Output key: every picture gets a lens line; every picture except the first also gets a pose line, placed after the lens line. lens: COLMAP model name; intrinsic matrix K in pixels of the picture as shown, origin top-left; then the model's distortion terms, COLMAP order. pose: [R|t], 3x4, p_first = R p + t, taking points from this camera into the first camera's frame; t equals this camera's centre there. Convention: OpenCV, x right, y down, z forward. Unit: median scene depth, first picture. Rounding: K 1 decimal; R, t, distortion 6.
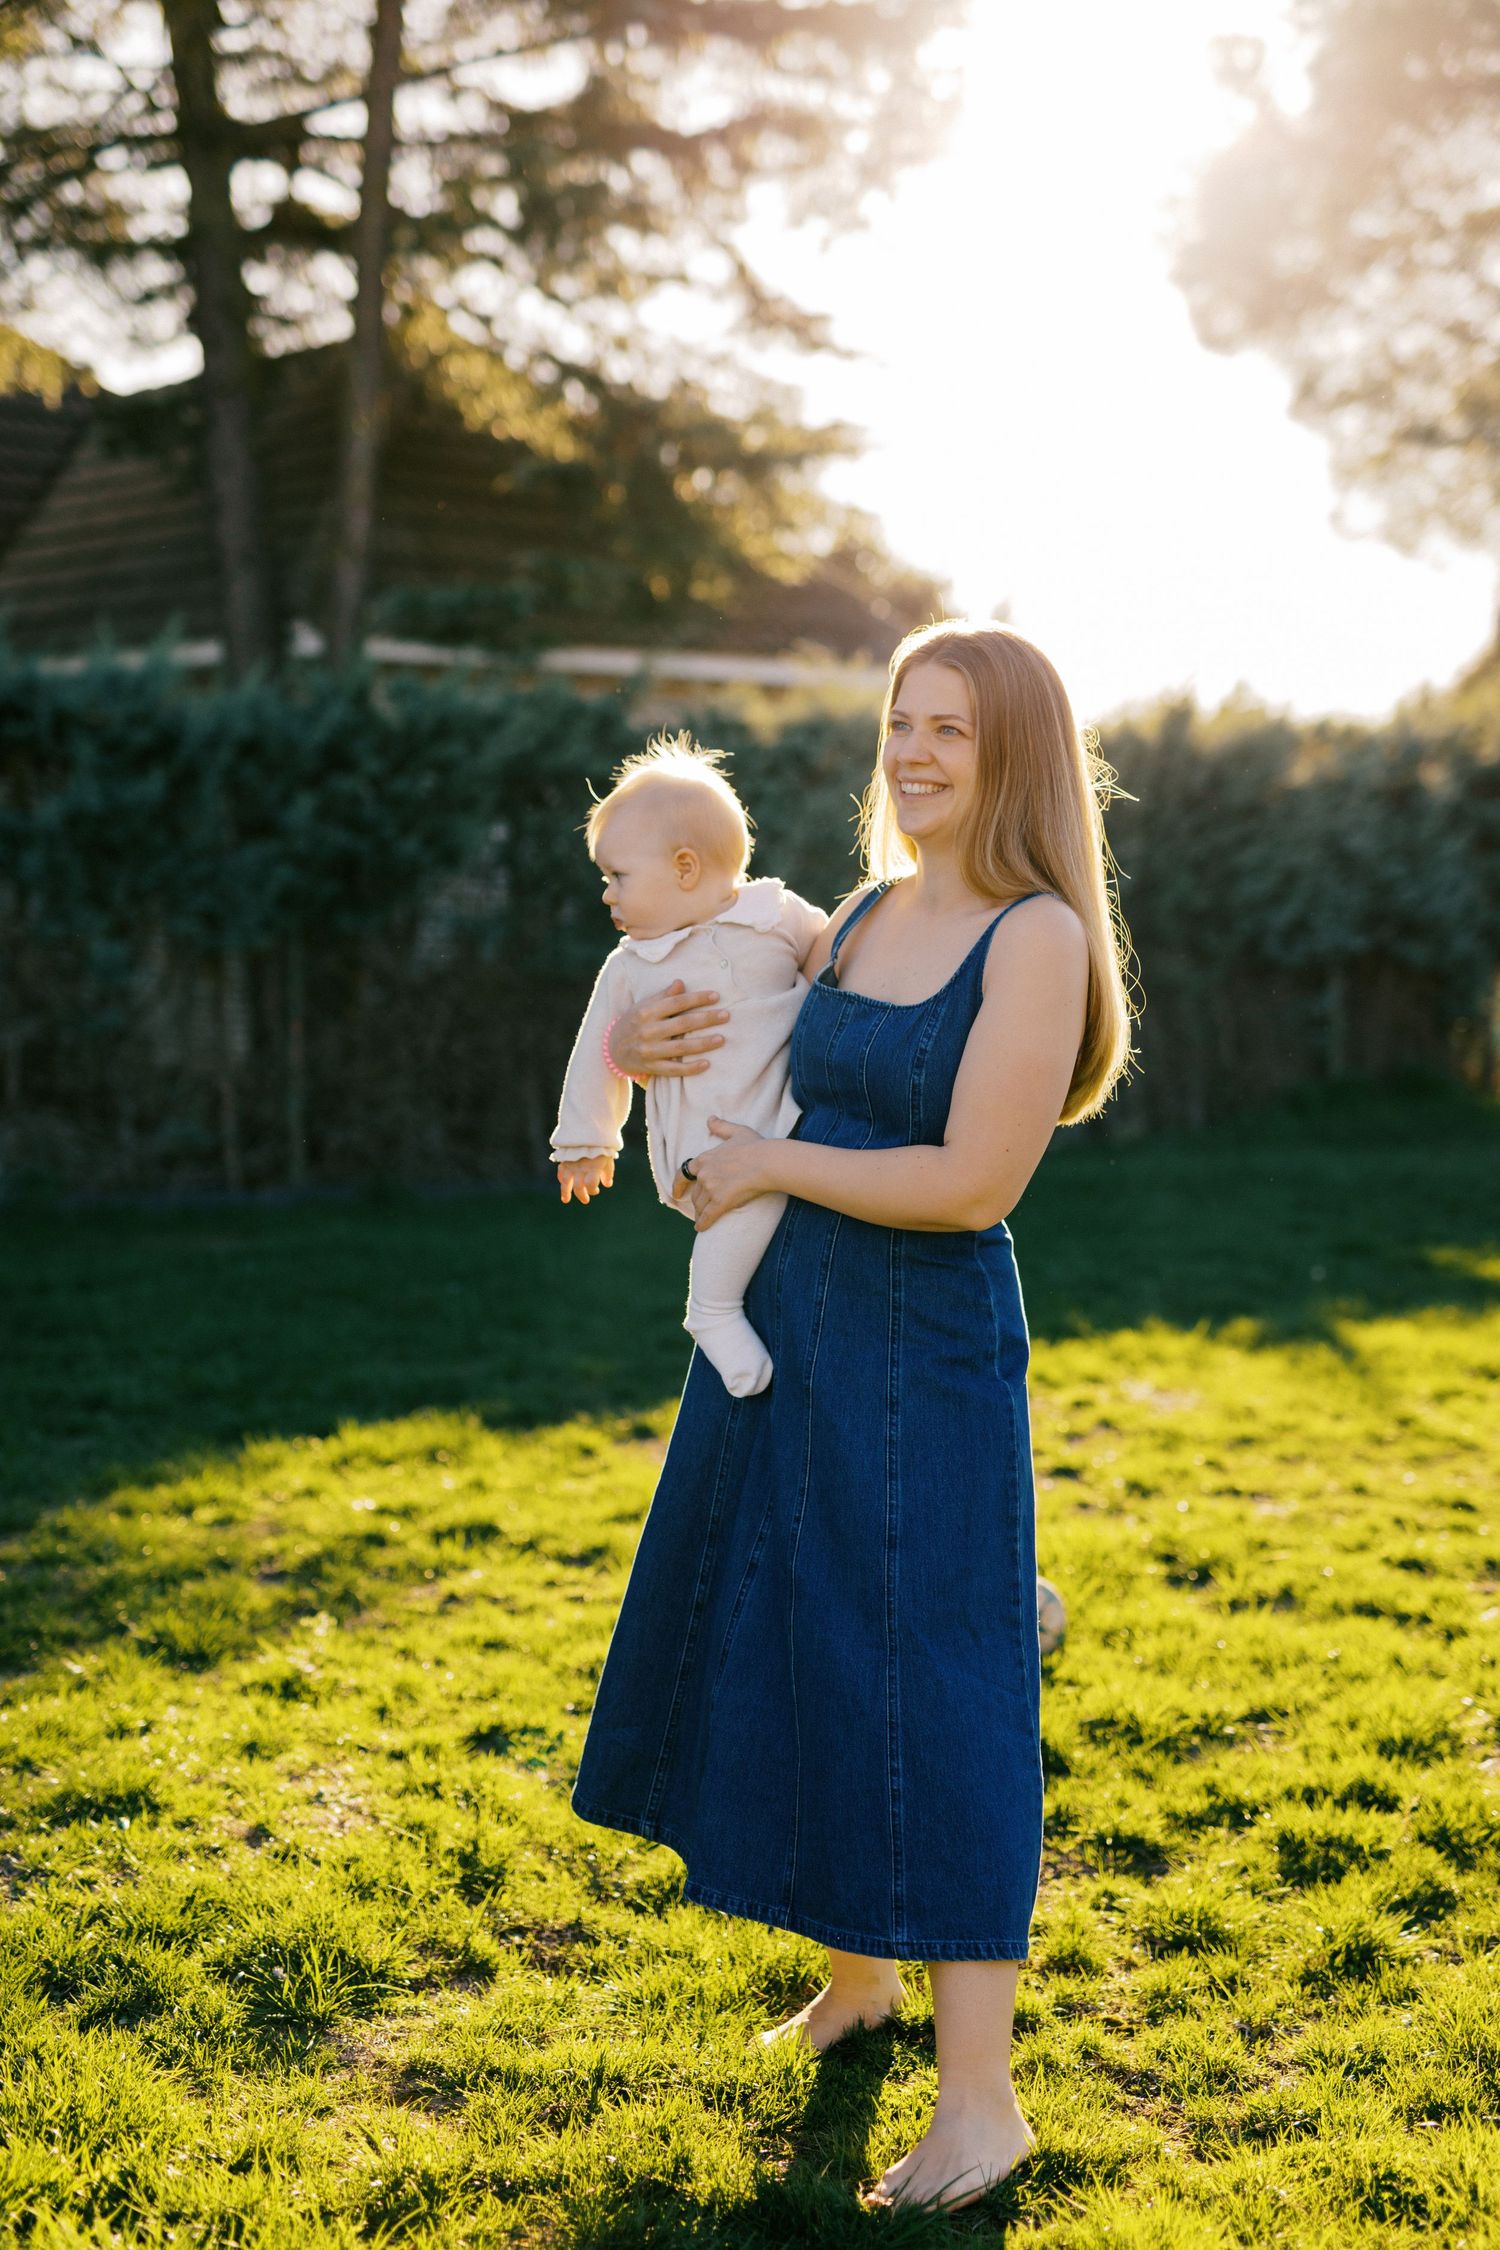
lens RADIAL K [[3116.5, 0, 706.1], [0, 3116.5, 1128.7], [0, 0, 1]] dist [0.017417, 0.007692]
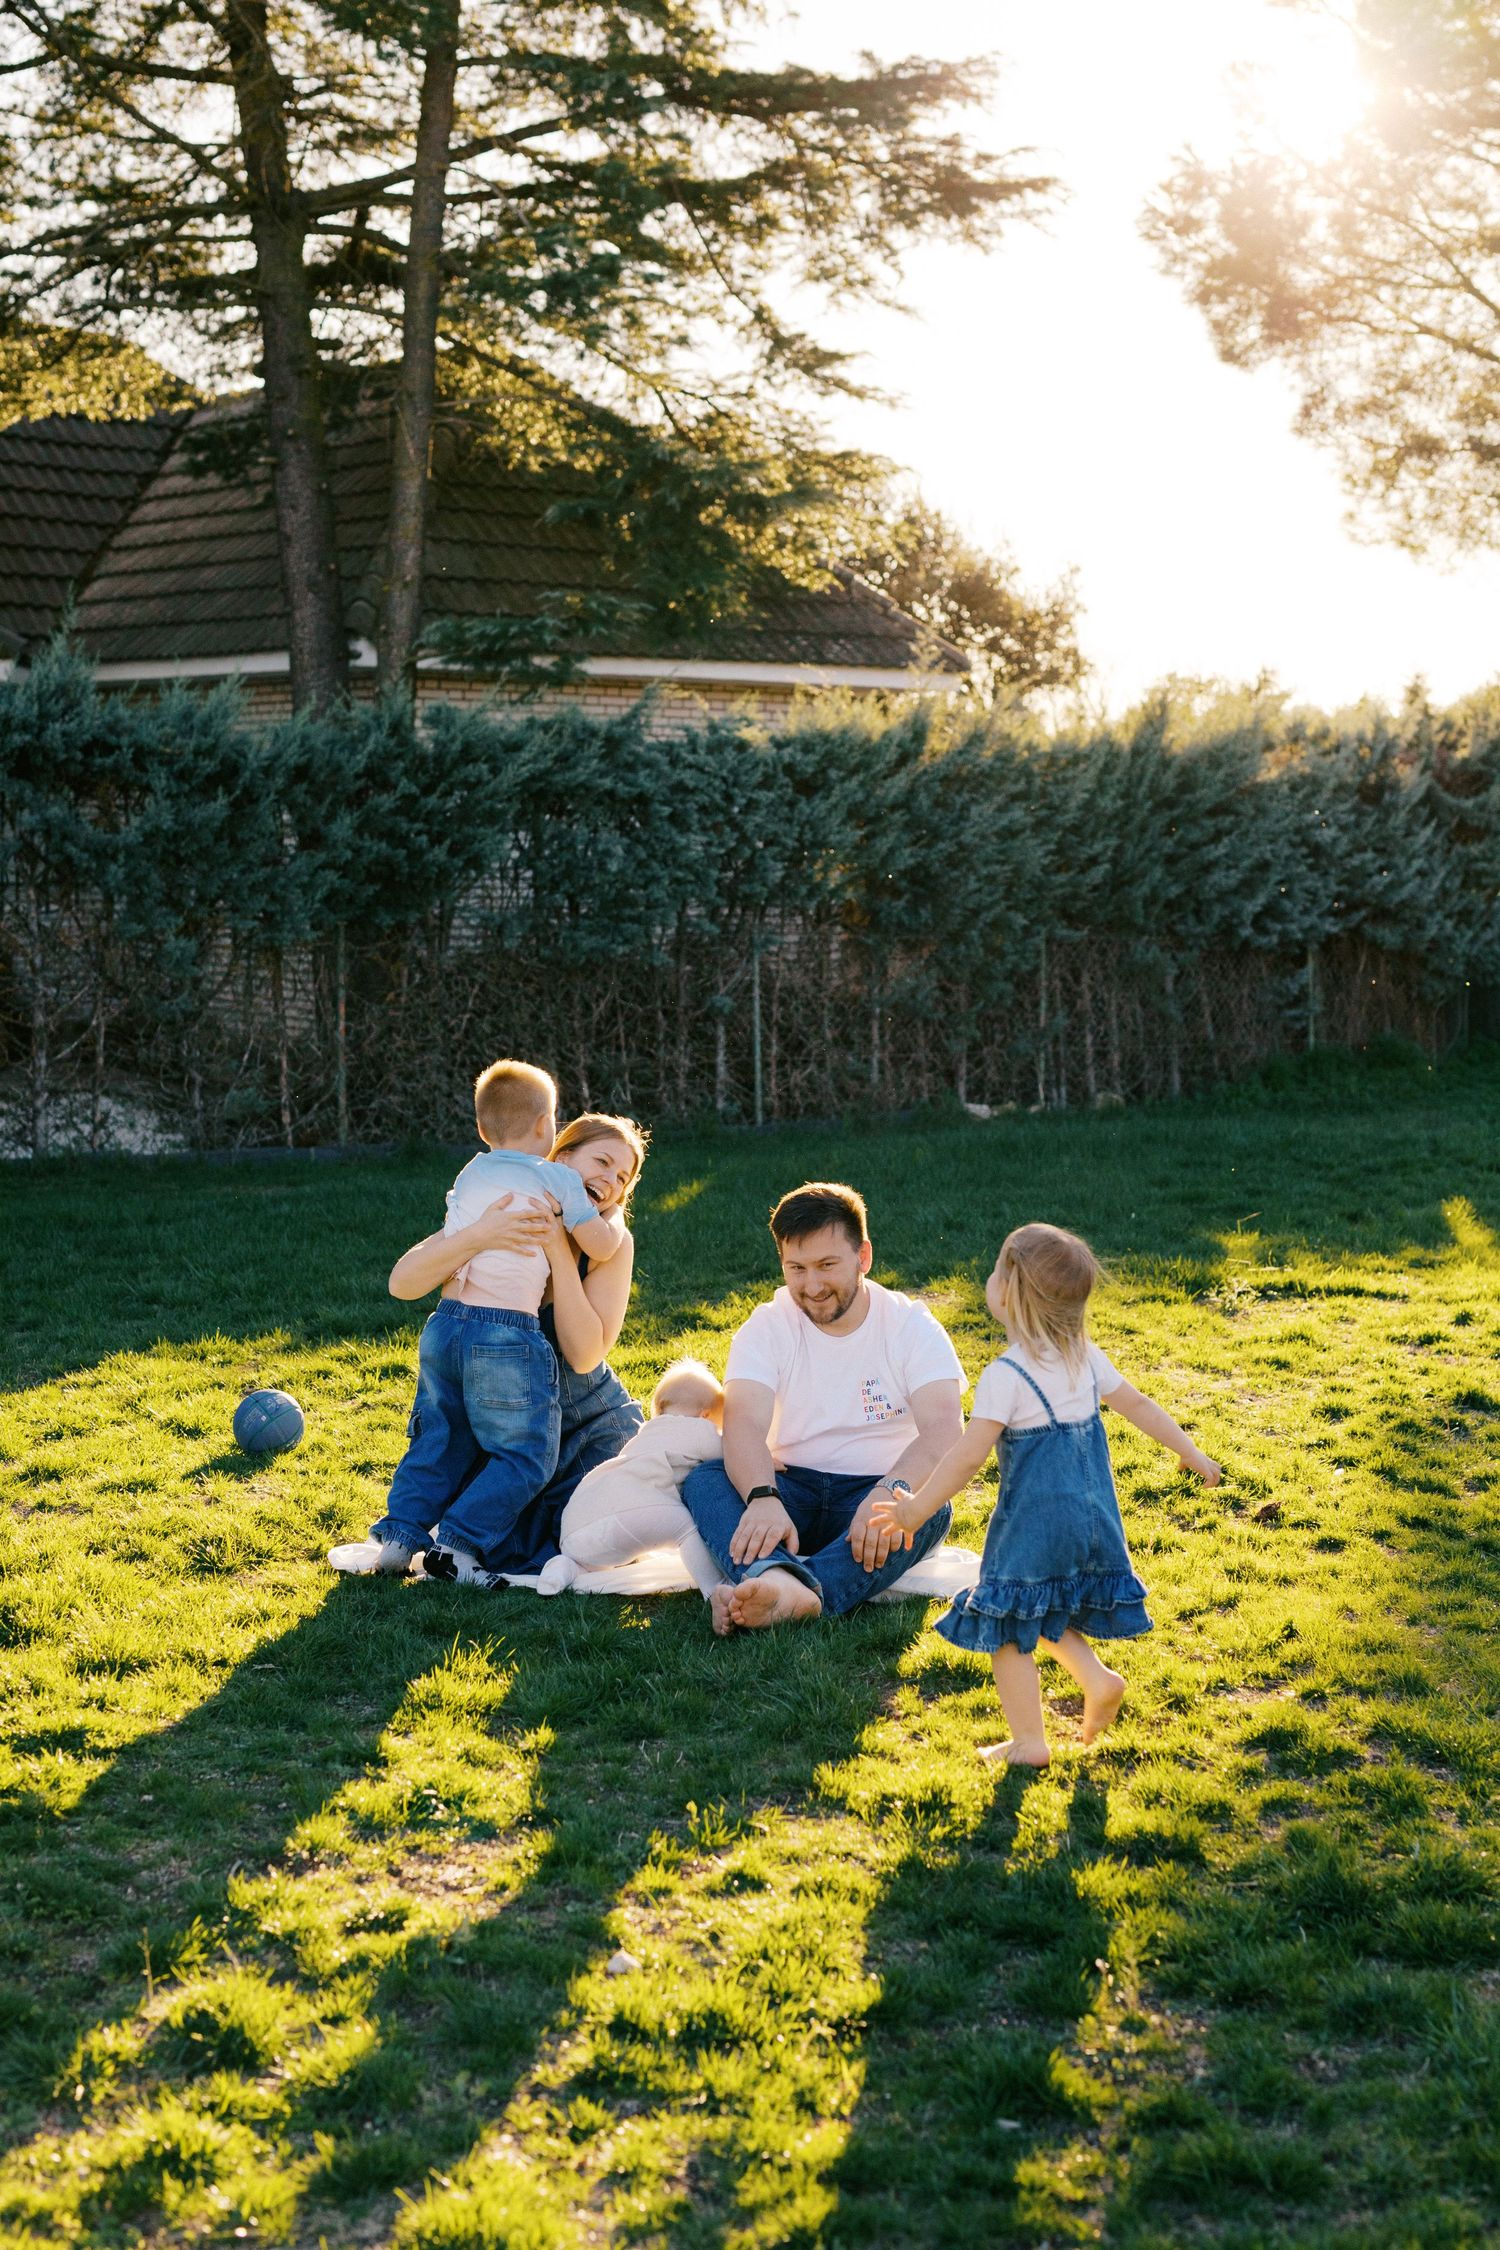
lens RADIAL K [[3338.7, 0, 750.0], [0, 3338.7, 1125.0], [0, 0, 1]] dist [0.024735, 0.016996]
pose [[0.999467, 0.002283, -0.032572, 0.048428], [-0.001949, 0.999945, 0.010282, -0.001627], [0.032594, -0.010213, 0.999417, -0.192487]]
